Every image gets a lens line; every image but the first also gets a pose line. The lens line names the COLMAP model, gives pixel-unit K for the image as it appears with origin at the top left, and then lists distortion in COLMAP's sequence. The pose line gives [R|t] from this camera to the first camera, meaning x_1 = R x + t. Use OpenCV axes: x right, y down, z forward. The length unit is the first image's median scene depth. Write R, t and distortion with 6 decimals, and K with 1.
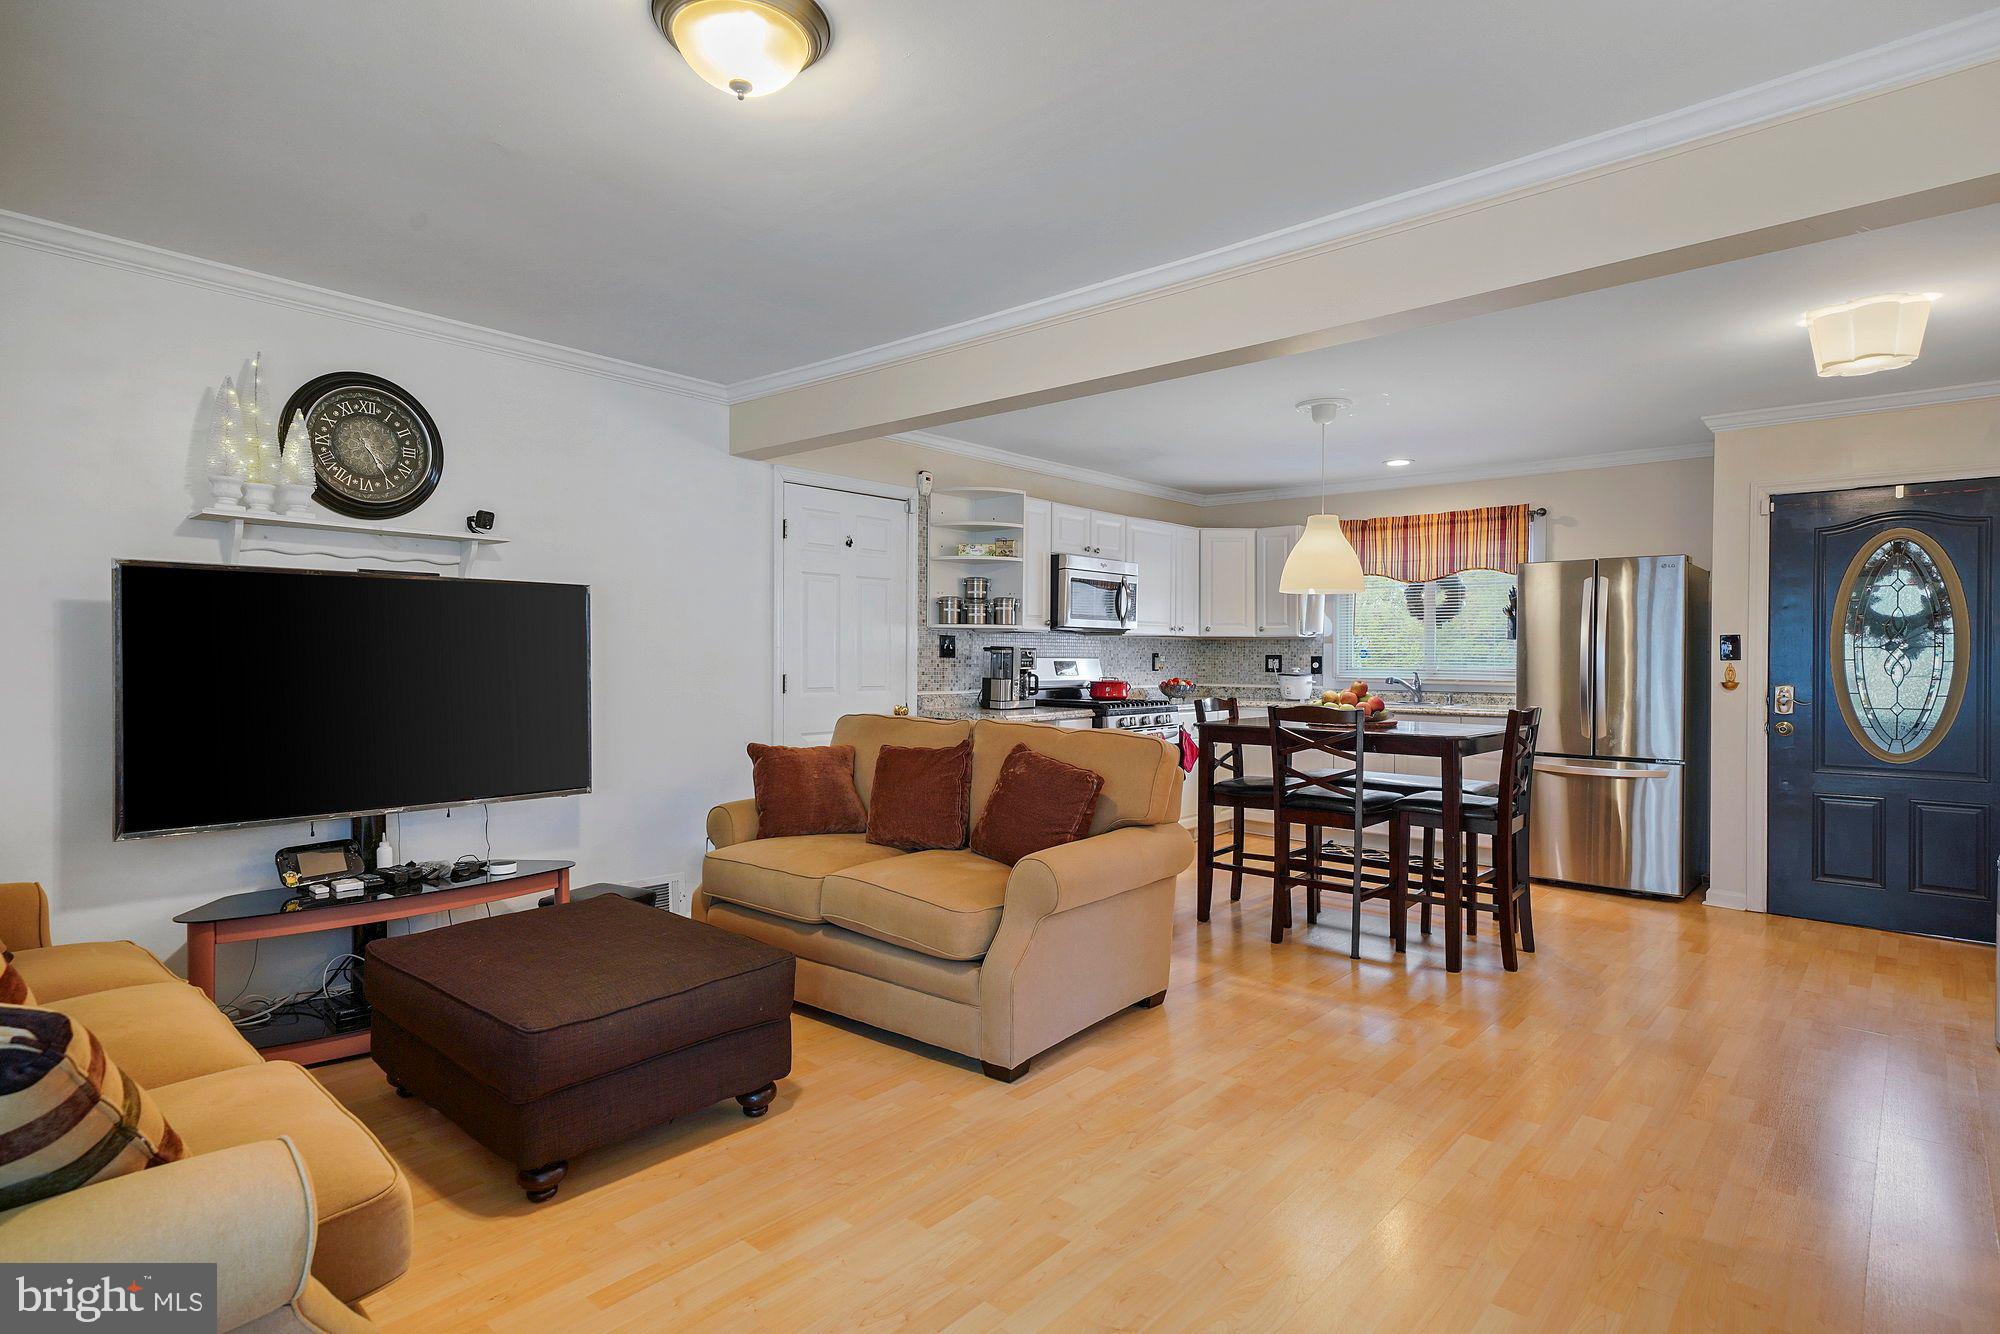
lens RADIAL K [[1027.3, 0, 980.8], [0, 1027.3, 665.4], [0, 0, 1]] dist [0.017381, -0.000041]
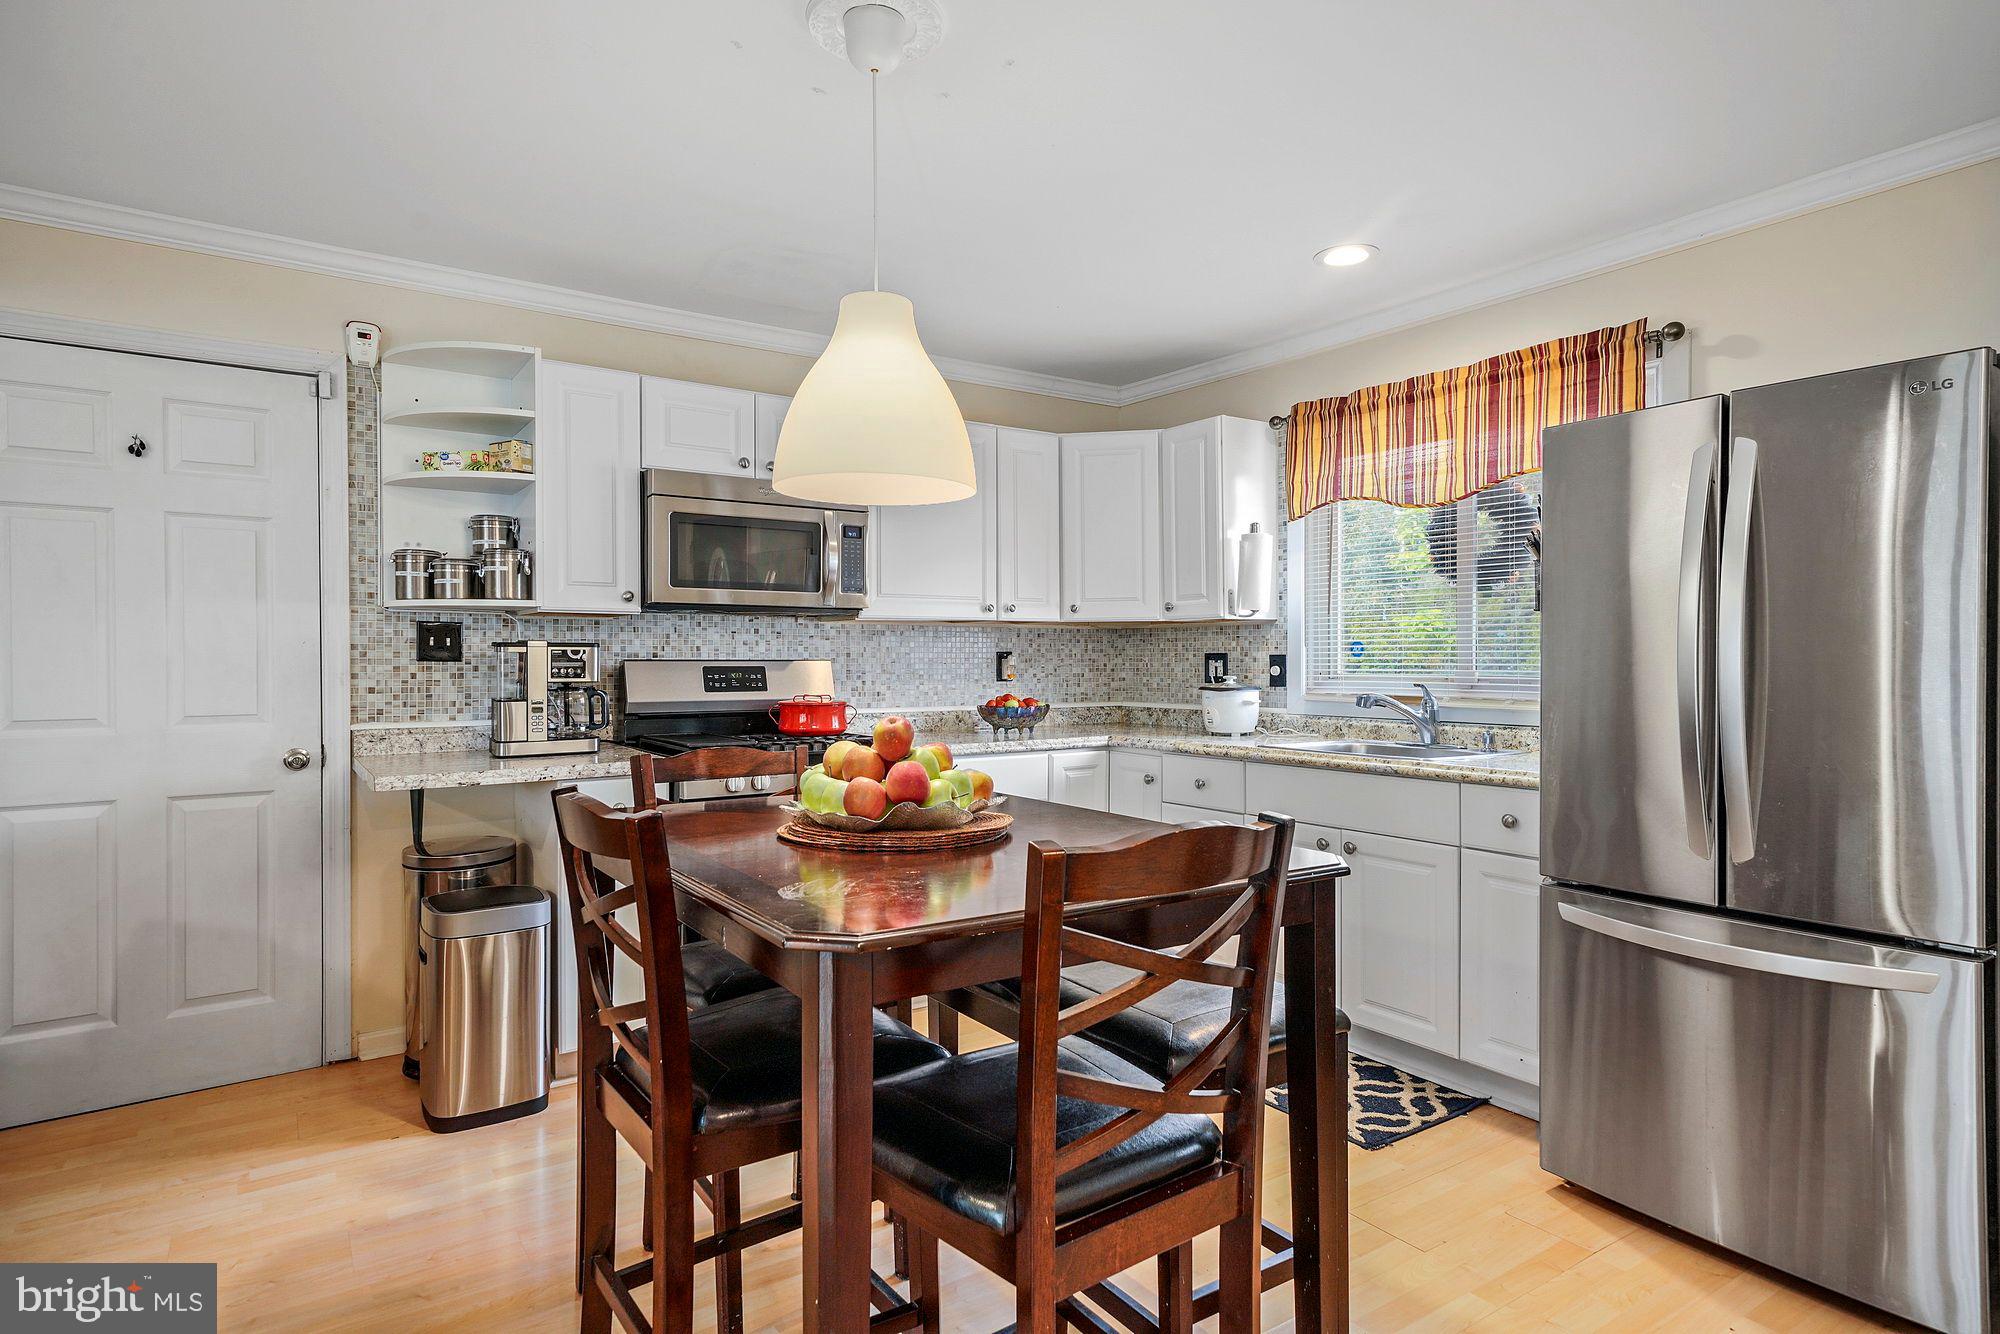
lens RADIAL K [[1078.0, 0, 983.6], [0, 1078.0, 667.3], [0, 0, 1]] dist [0.015775, 0.003077]
pose [[0.970244, -0.004917, -0.242078, 0.348856], [0.004499, 0.999987, -0.002280, -0.001485], [0.242086, 0.001123, 0.970254, 0.444845]]
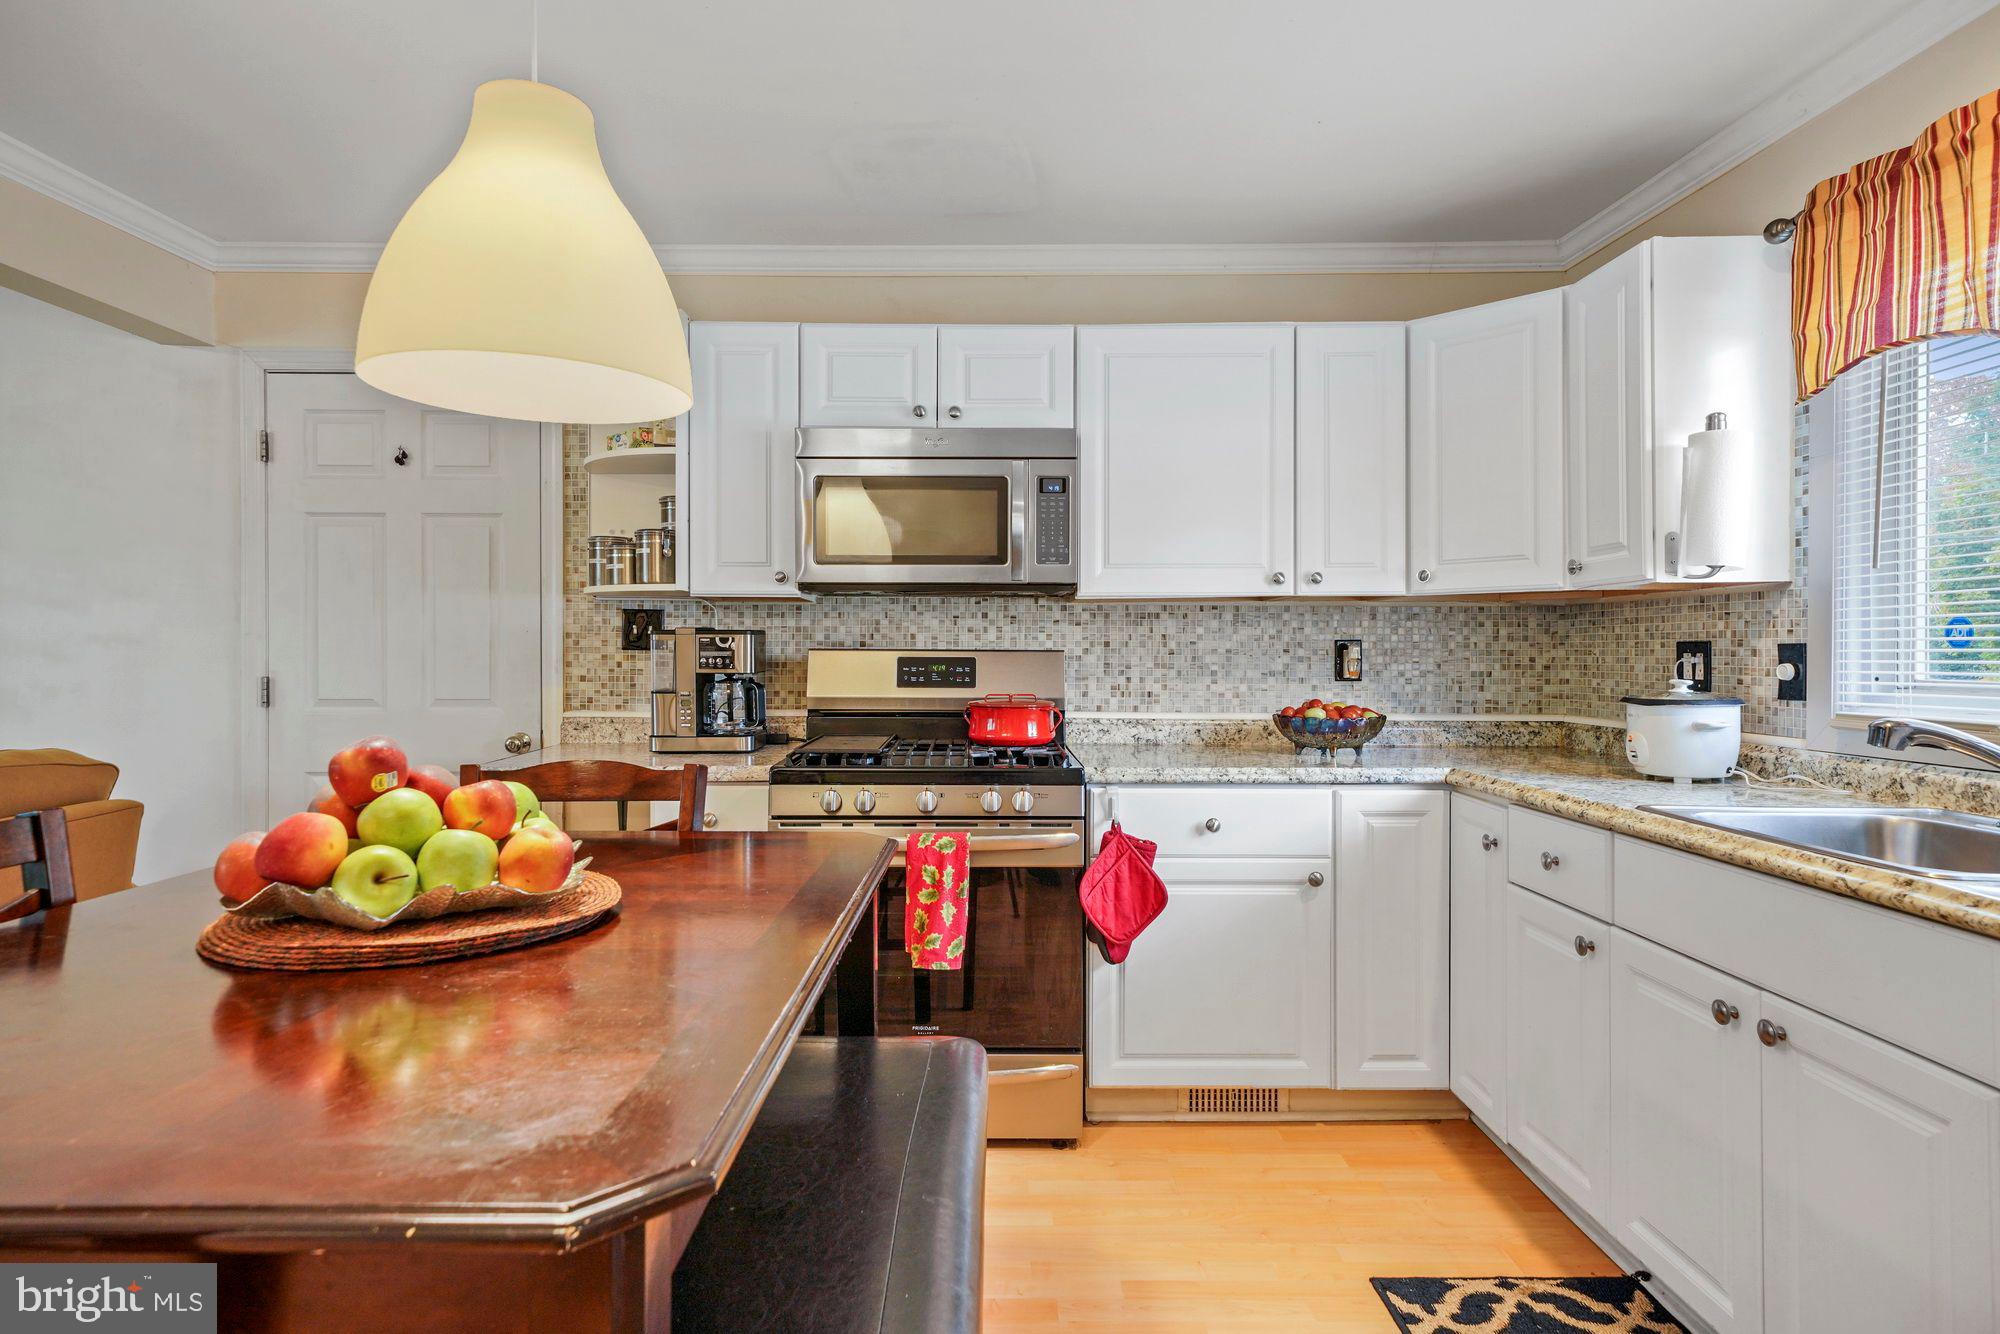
lens RADIAL K [[1078.0, 0, 986.0], [0, 1078.0, 654.7], [0, 0, 1]] dist [0.015775, 0.003077]
pose [[0.670148, -0.001803, -0.742225, 0.453755], [-0.005579, 0.999957, -0.007467, -0.001616], [0.742207, 0.009144, 0.670109, 0.664821]]
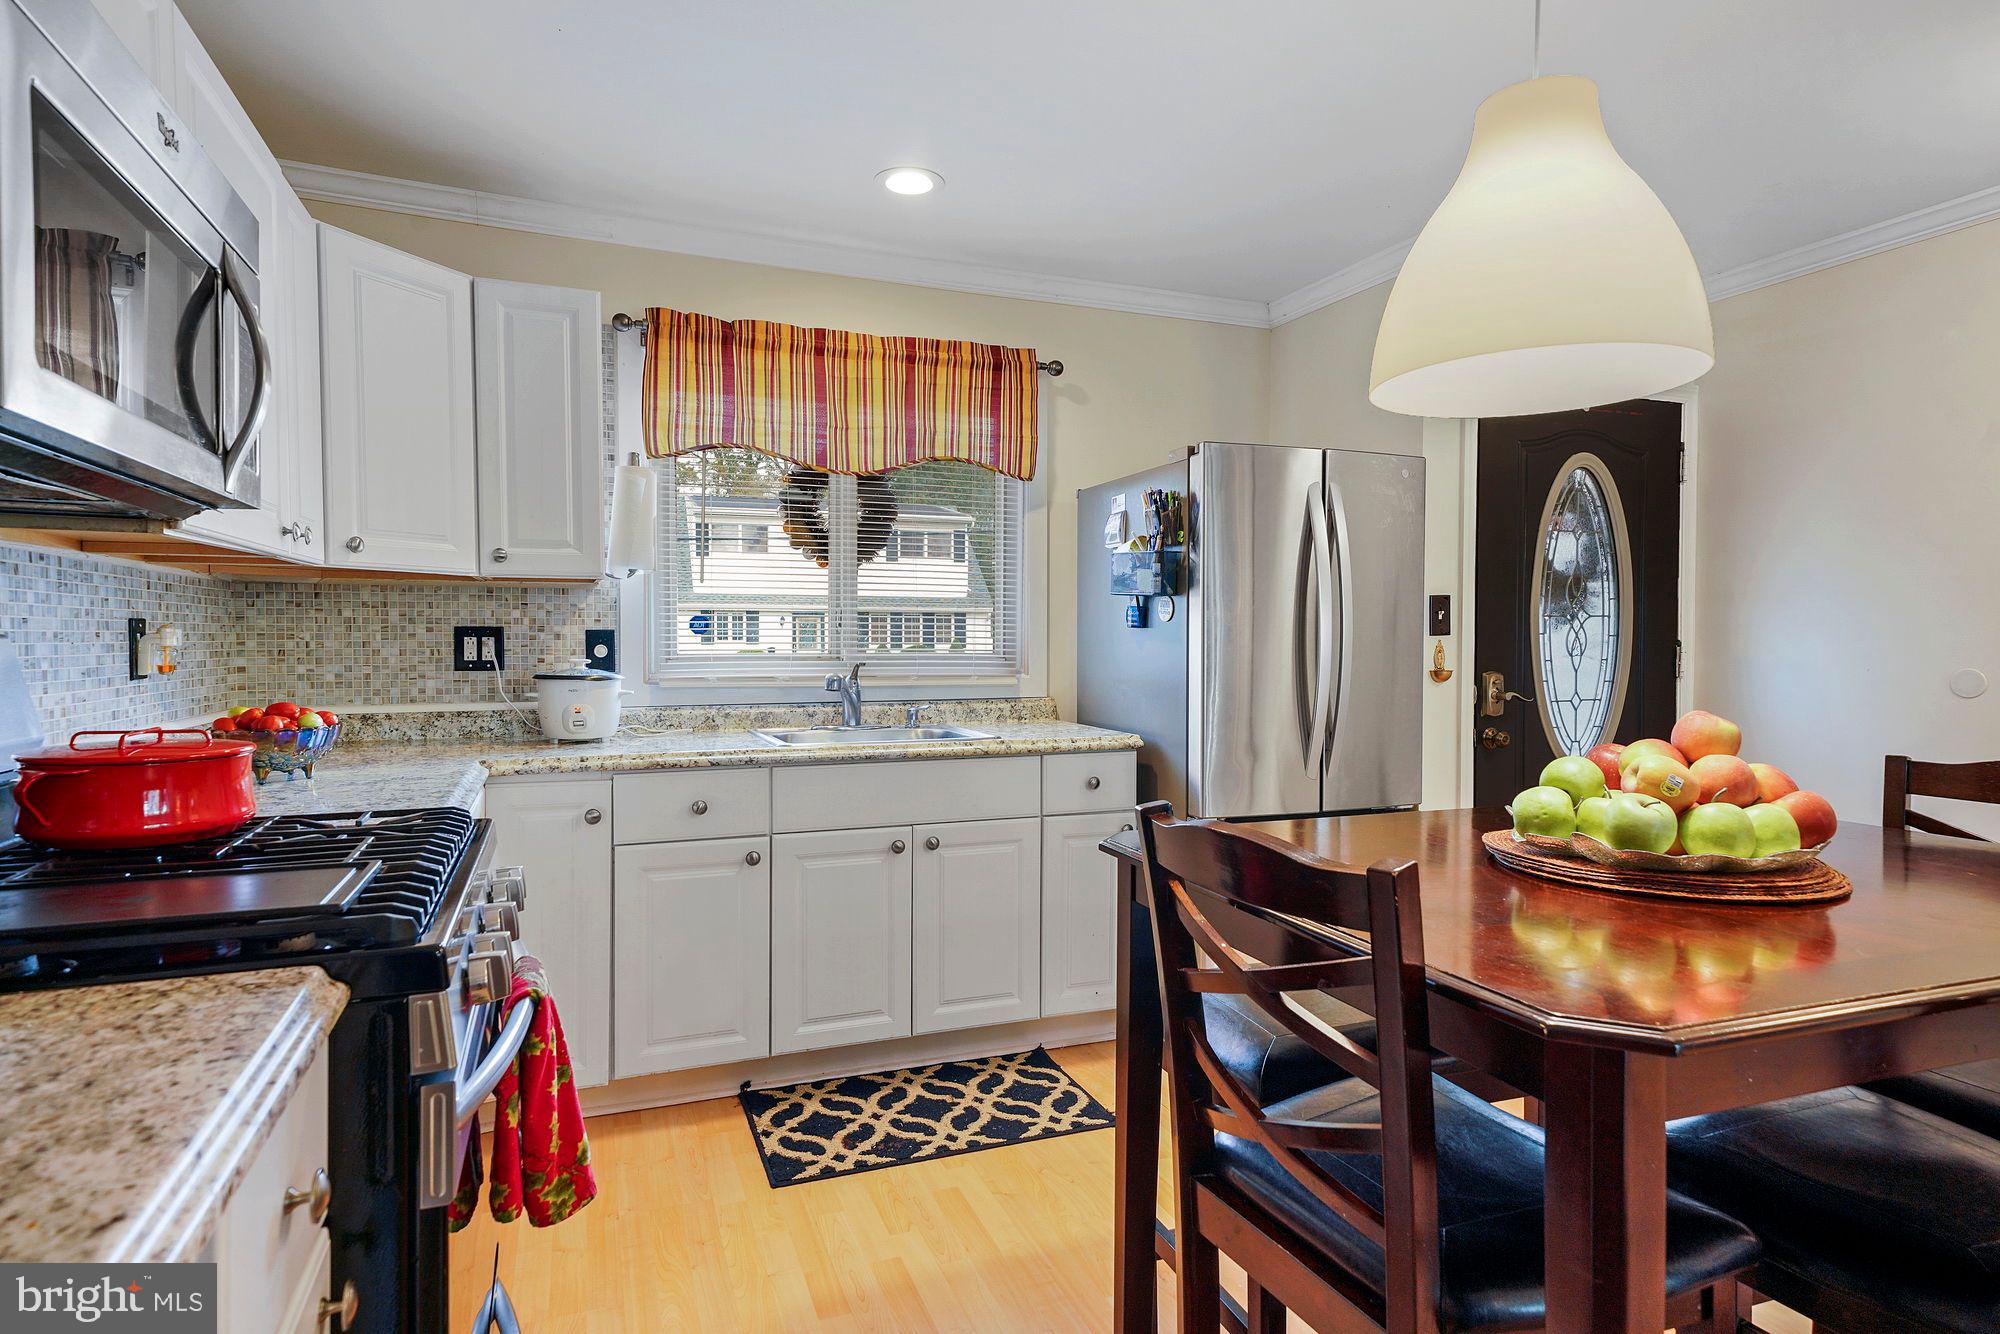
lens RADIAL K [[1078.0, 0, 992.3], [0, 1078.0, 665.3], [0, 0, 1]] dist [0.015775, 0.003077]
pose [[0.454419, -0.029734, 0.890292, 0.008569], [0.008586, 0.999543, 0.029001, -0.006347], [-0.890747, -0.005535, 0.454467, 0.733981]]
